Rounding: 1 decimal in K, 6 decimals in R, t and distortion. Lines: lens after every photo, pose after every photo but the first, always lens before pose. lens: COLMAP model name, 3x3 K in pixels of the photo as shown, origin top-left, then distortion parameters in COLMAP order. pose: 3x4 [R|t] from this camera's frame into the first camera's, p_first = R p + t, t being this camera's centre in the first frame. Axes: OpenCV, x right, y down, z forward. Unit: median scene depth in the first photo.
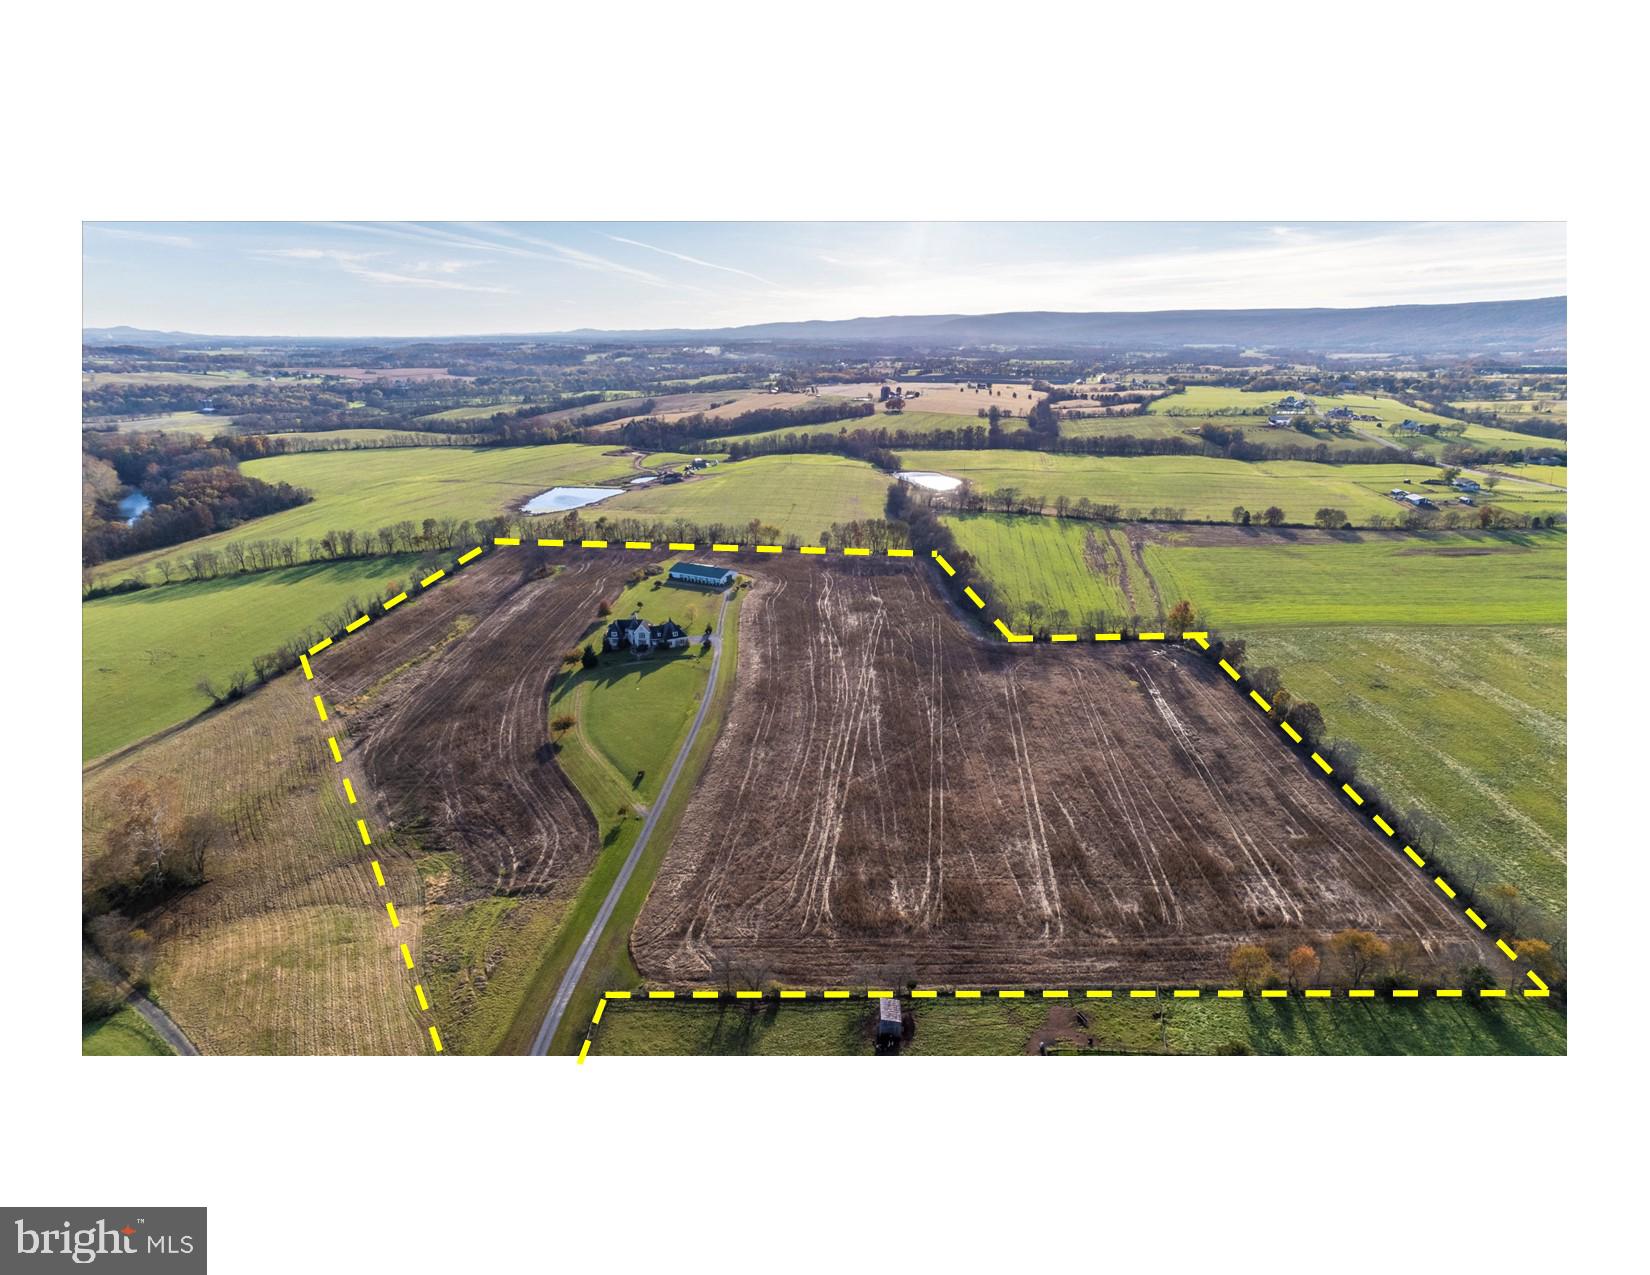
lens RADIAL K [[952.6, 0, 825.0], [0, 952.6, 637.5], [0, 0, 1]] dist [0.001904, 0.000717]
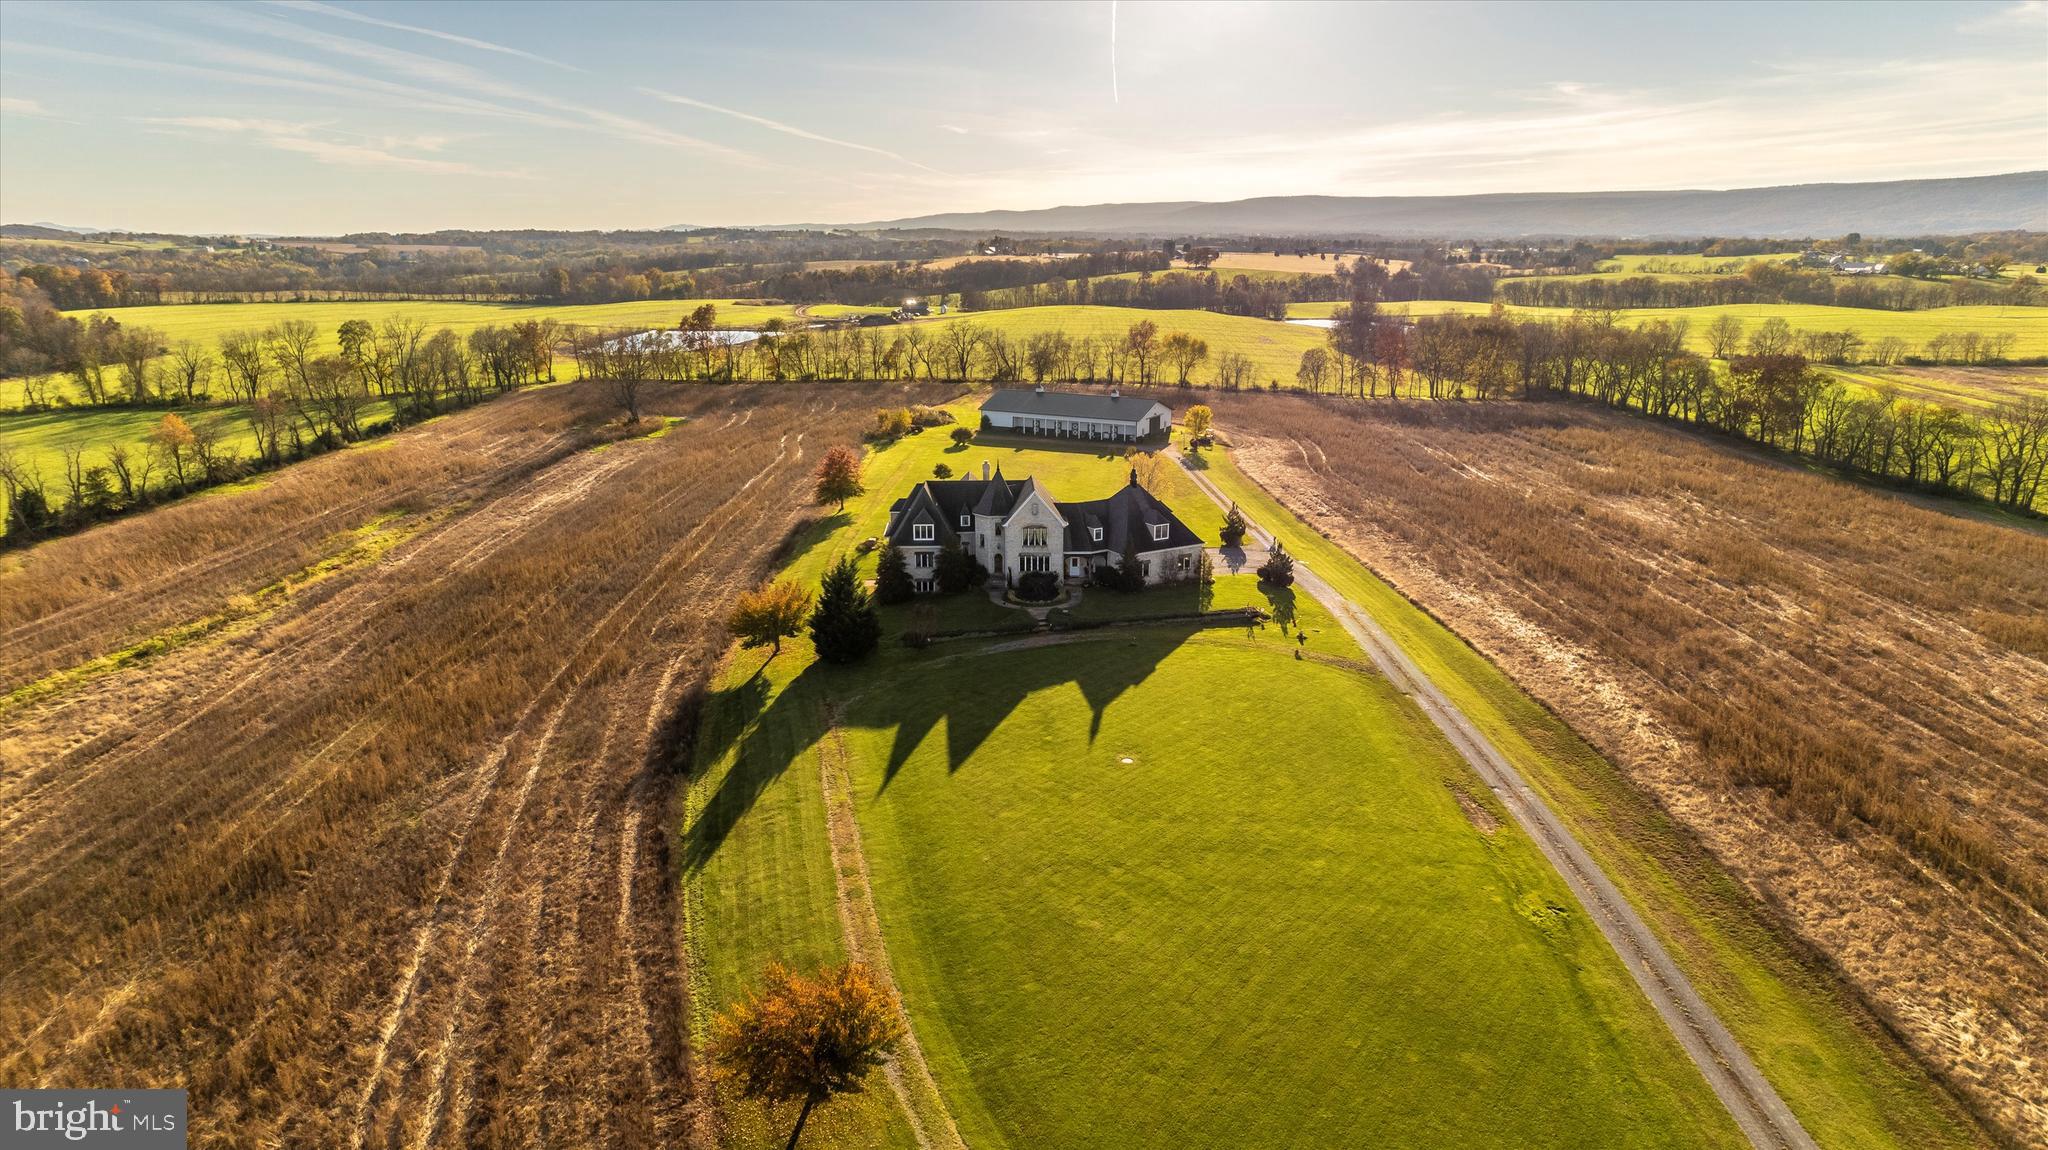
lens RADIAL K [[1293.5, 0, 1024.0], [0, 1293.5, 575.0], [0, 0, 1]] dist [0.001269, 0.001678]
pose [[0.999870, -0.004046, 0.015613, -0.189222], [0.004911, 0.998430, -0.055798, 0.025684], [-0.015363, 0.055867, 0.998320, 0.622278]]
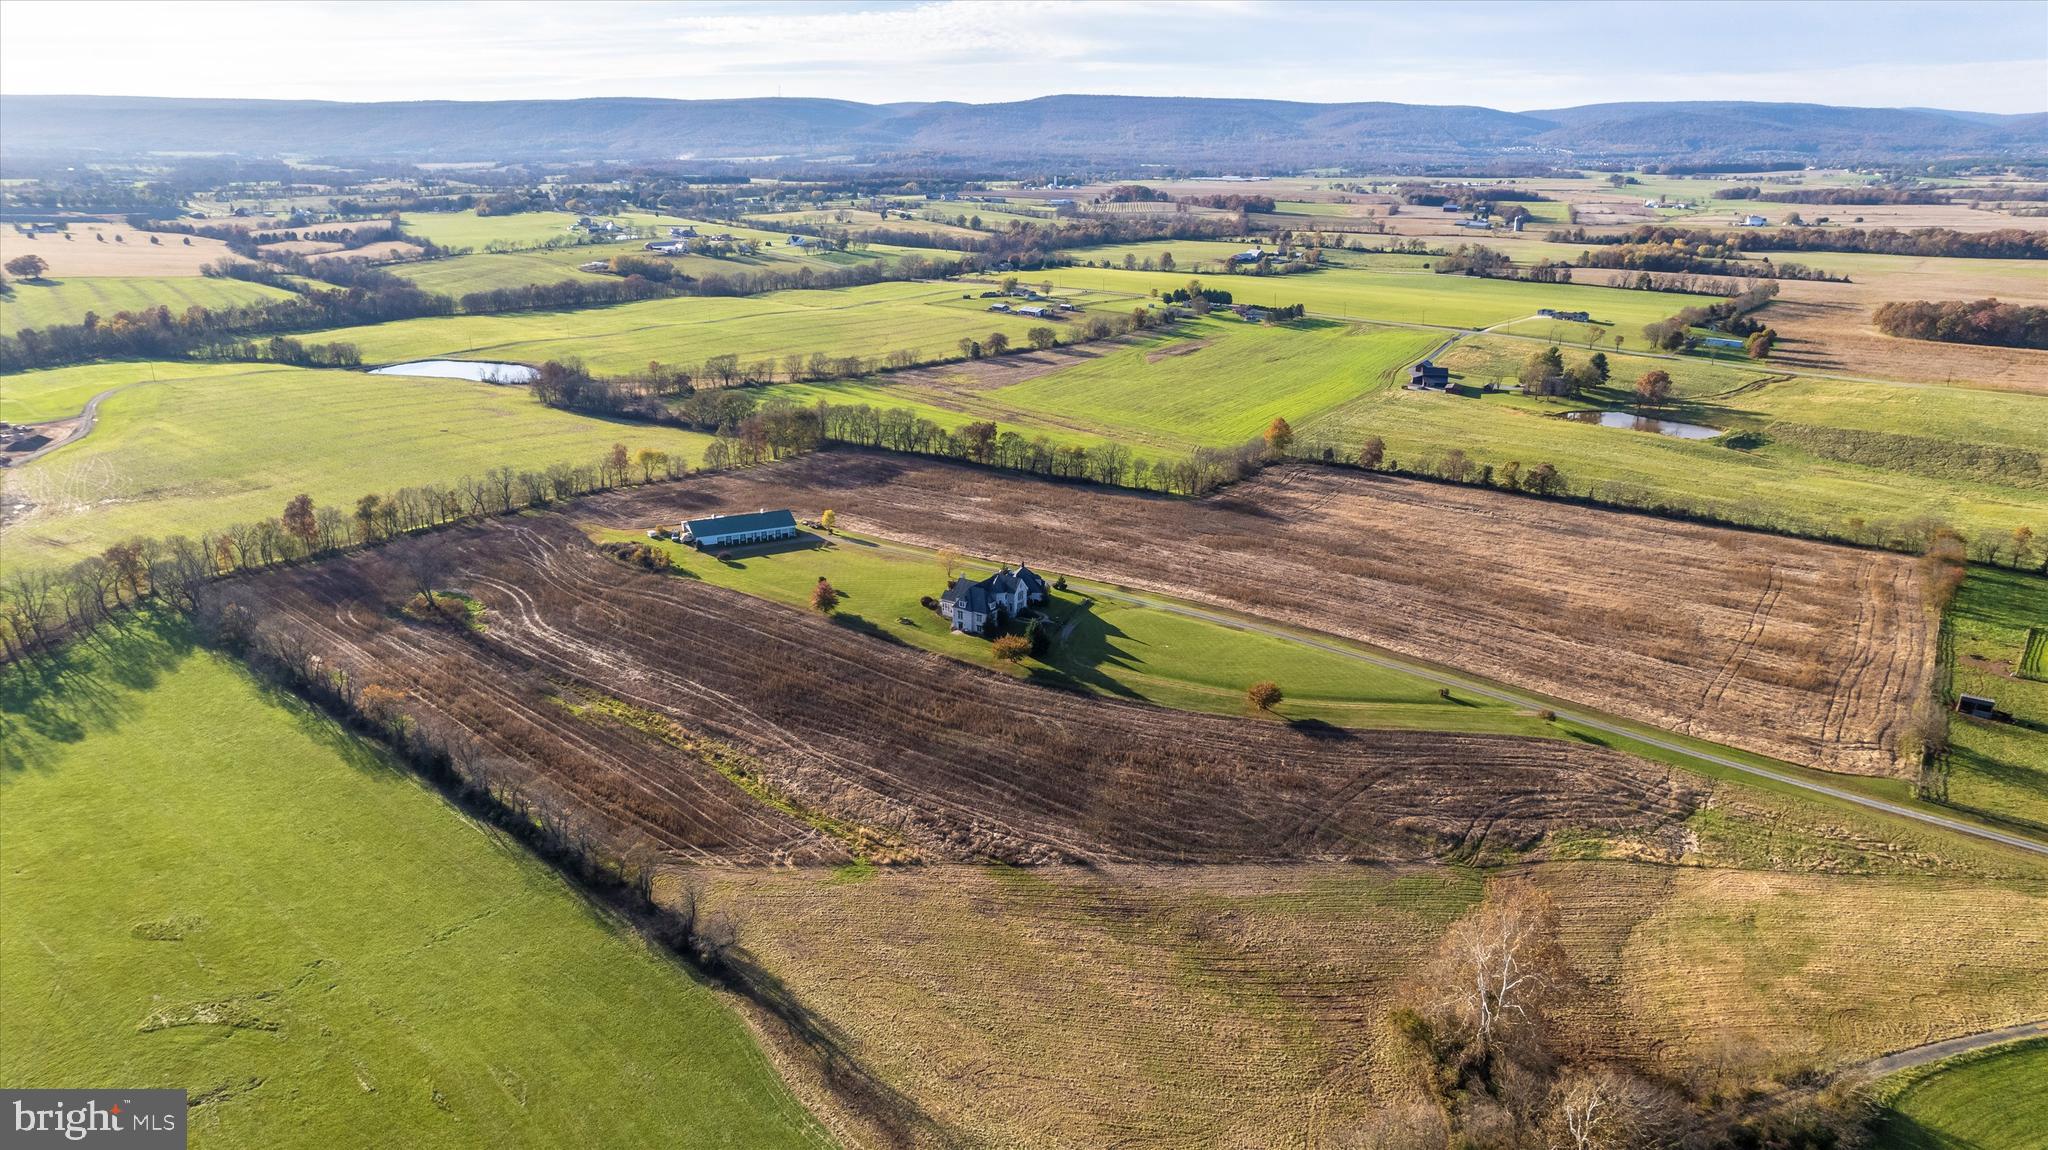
lens RADIAL K [[1293.5, 0, 1024.0], [0, 1293.5, 575.0], [0, 0, 1]] dist [0.001269, 0.001678]
pose [[0.566267, -0.262929, 0.781159, -0.849397], [0.248382, 0.958132, 0.142442, -0.137347], [-0.785905, 0.113366, 0.607866, 0.418479]]
